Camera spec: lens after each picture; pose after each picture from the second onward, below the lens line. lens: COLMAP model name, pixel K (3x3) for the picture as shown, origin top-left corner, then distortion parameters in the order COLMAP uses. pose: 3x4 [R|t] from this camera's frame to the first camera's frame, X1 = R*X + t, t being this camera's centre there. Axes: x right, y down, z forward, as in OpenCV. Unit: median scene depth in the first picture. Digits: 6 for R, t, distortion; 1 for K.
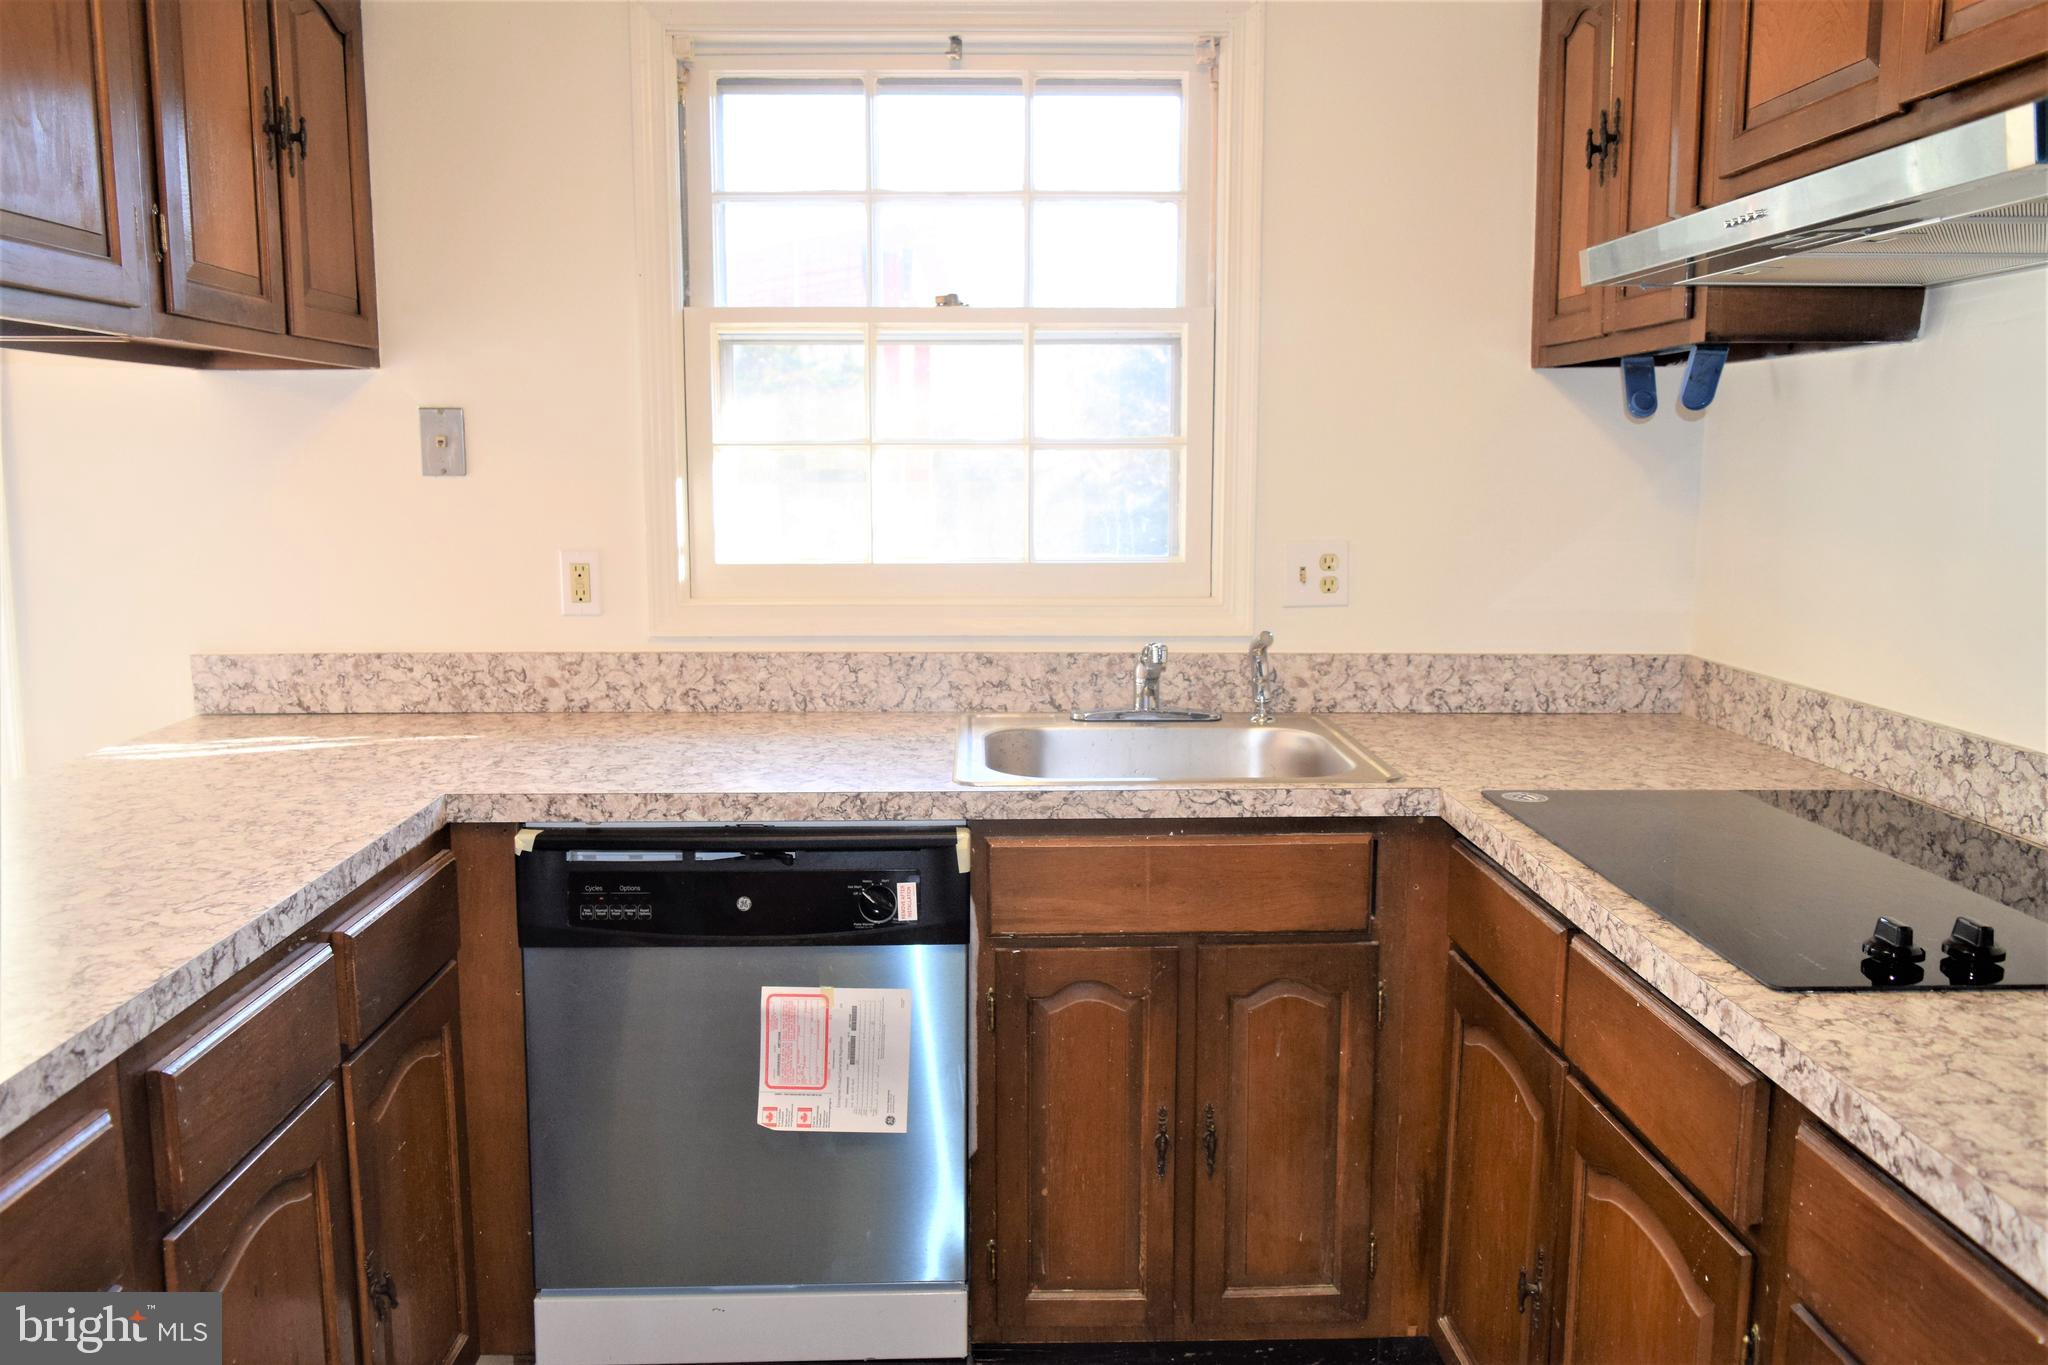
lens RADIAL K [[1579.2, 0, 1012.6], [0, 1579.2, 681.2], [0, 0, 1]] dist [-0.024221, 0.015745]
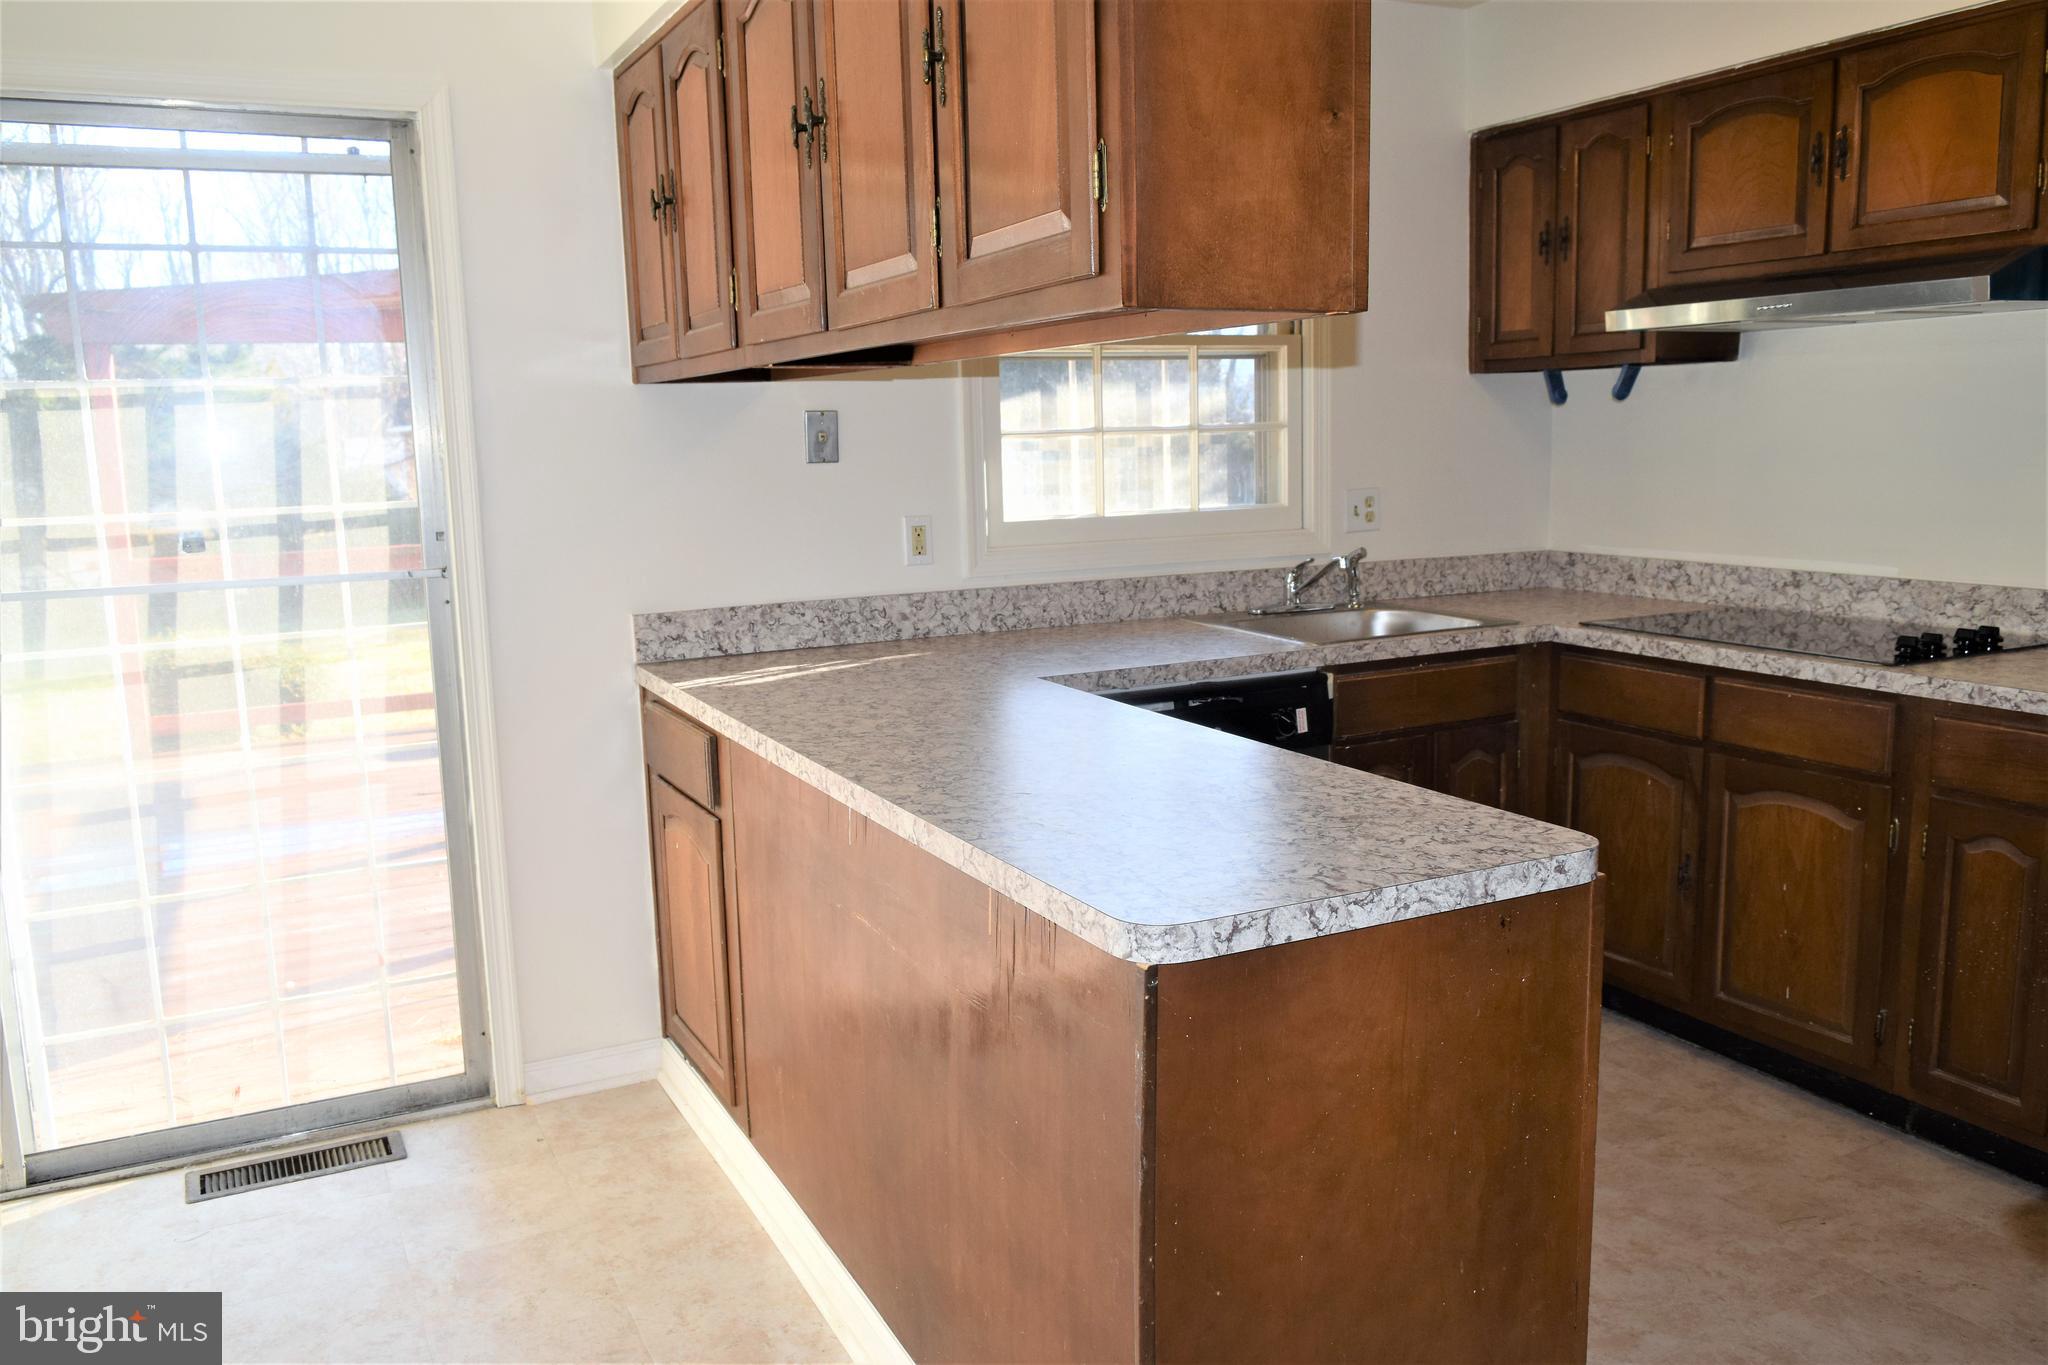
lens RADIAL K [[1579.2, 0, 1012.6], [0, 1579.2, 681.2], [0, 0, 1]] dist [-0.024221, 0.015745]
pose [[0.903591, -0.089057, 0.419037, -0.776329], [0.084255, 0.995993, 0.029992, 0.022739], [-0.420029, 0.008205, 0.907474, -0.243650]]
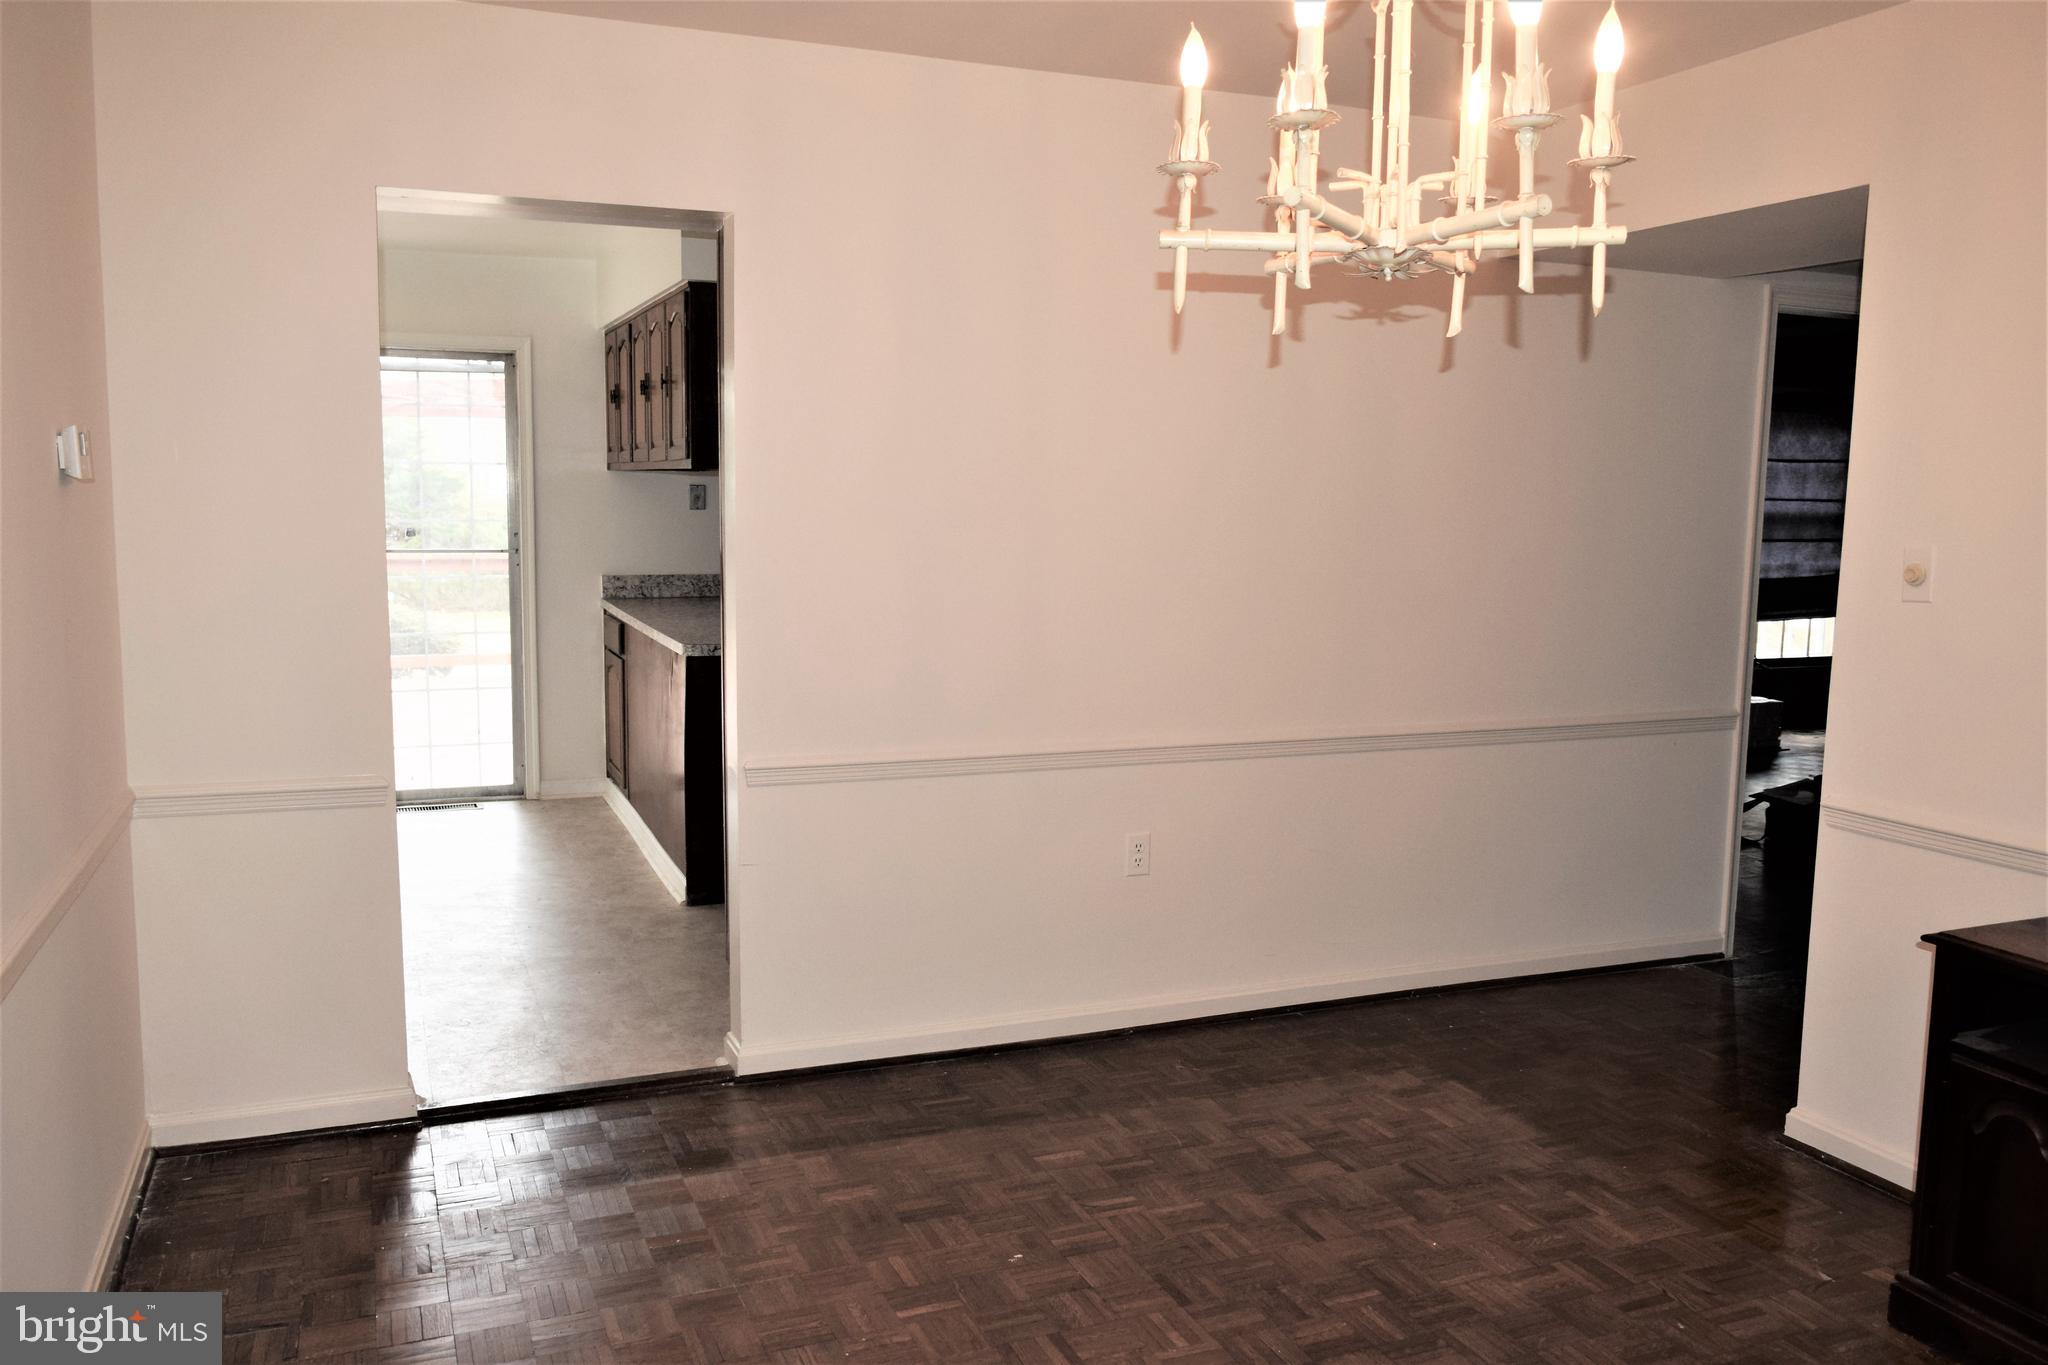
lens RADIAL K [[1579.2, 0, 1012.6], [0, 1579.2, 681.2], [0, 0, 1]] dist [-0.024221, 0.015745]
pose [[0.933717, -0.030926, 0.356674, -0.833184], [0.034043, 0.999417, -0.002463, 0.192685], [-0.356390, 0.014442, 0.934226, -1.752637]]
